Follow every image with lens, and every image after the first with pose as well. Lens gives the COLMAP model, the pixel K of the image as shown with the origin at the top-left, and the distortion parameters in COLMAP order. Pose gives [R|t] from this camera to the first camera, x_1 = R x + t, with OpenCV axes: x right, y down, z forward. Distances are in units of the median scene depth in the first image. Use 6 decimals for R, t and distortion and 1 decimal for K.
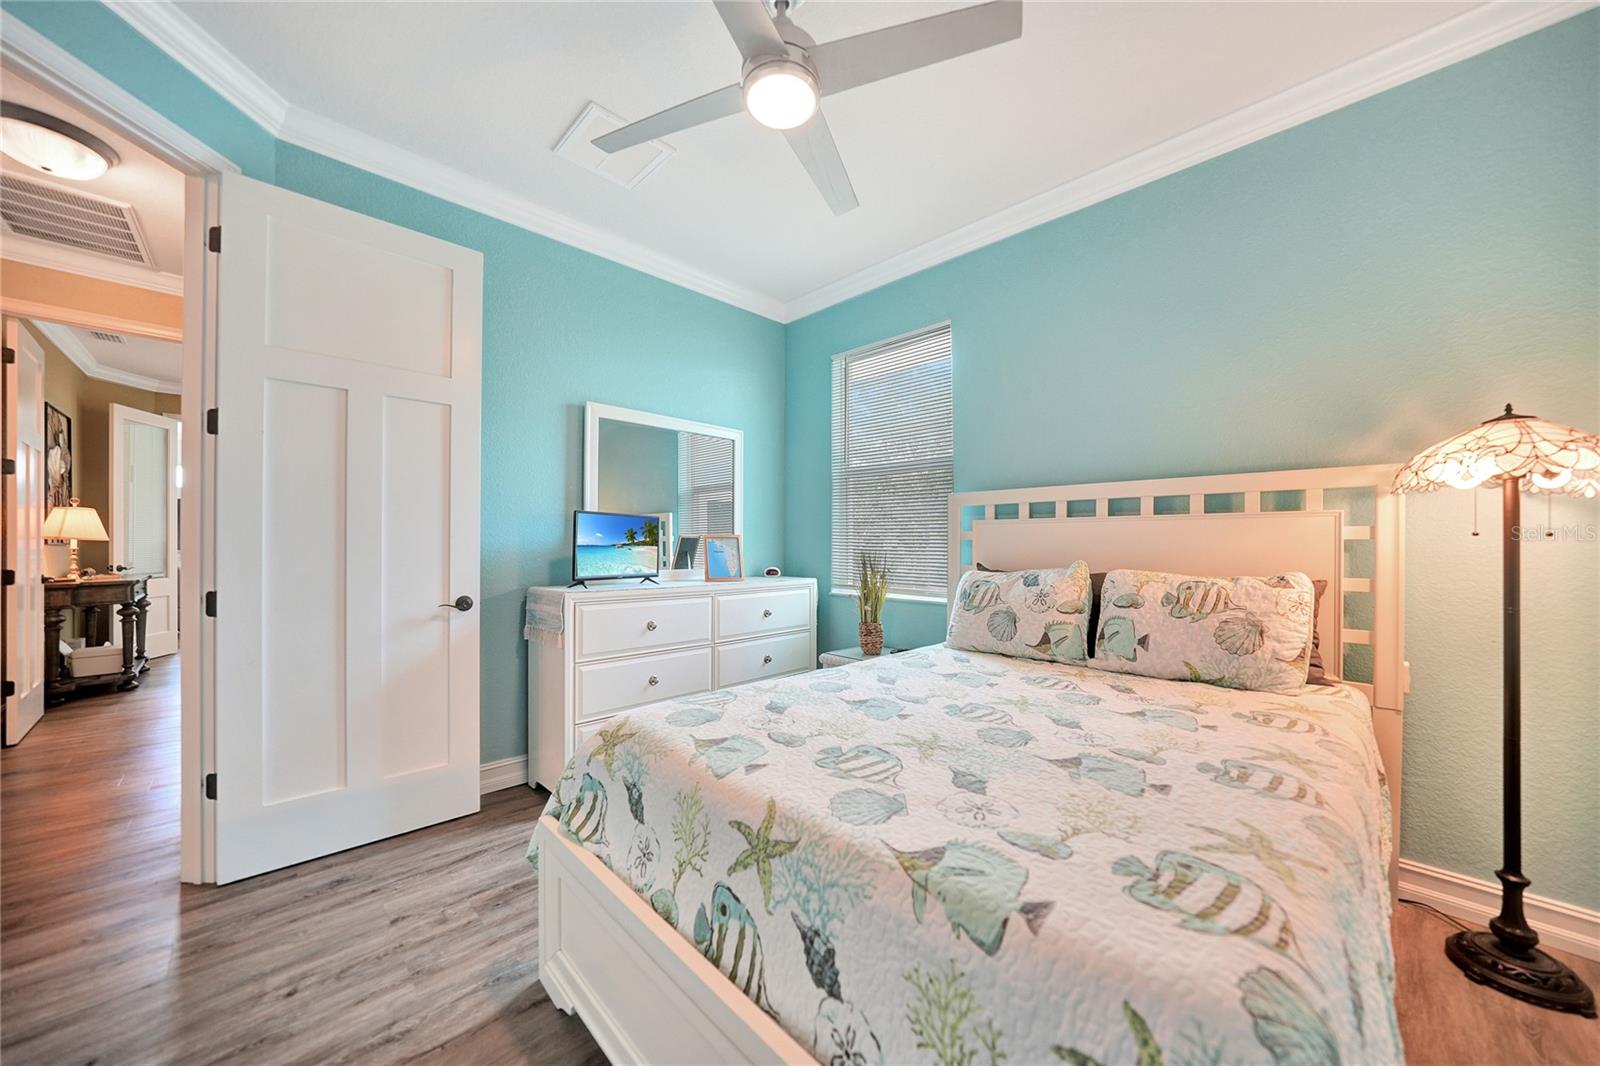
lens RADIAL K [[555.3, 0, 800.9], [0, 555.3, 533.1], [0, 0, 1]] dist [-0.026616, 0.005945]
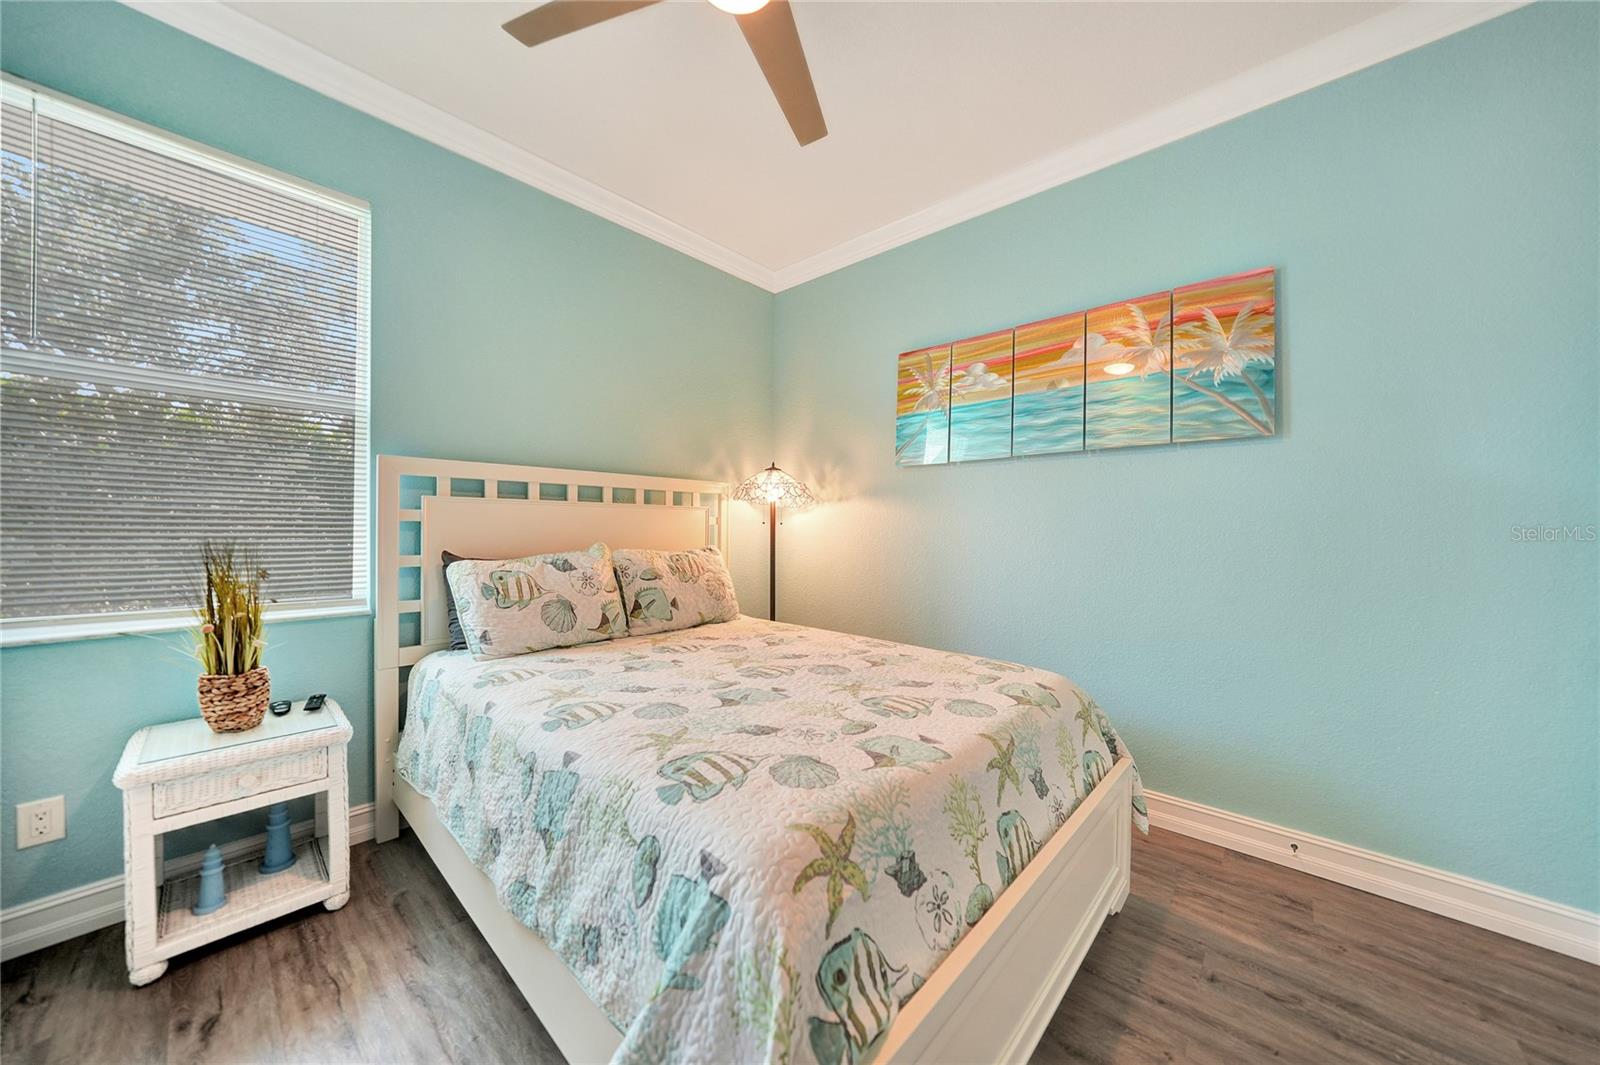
lens RADIAL K [[554.8, 0, 791.1], [0, 554.8, 526.4], [0, 0, 1]] dist [-0.020478, 0.007693]
pose [[-0.035162, -0.001871, 0.999380, -0.866123], [-0.027498, 0.999621, 0.000904, 0.009563], [-0.999003, -0.027449, -0.035200, 0.987377]]
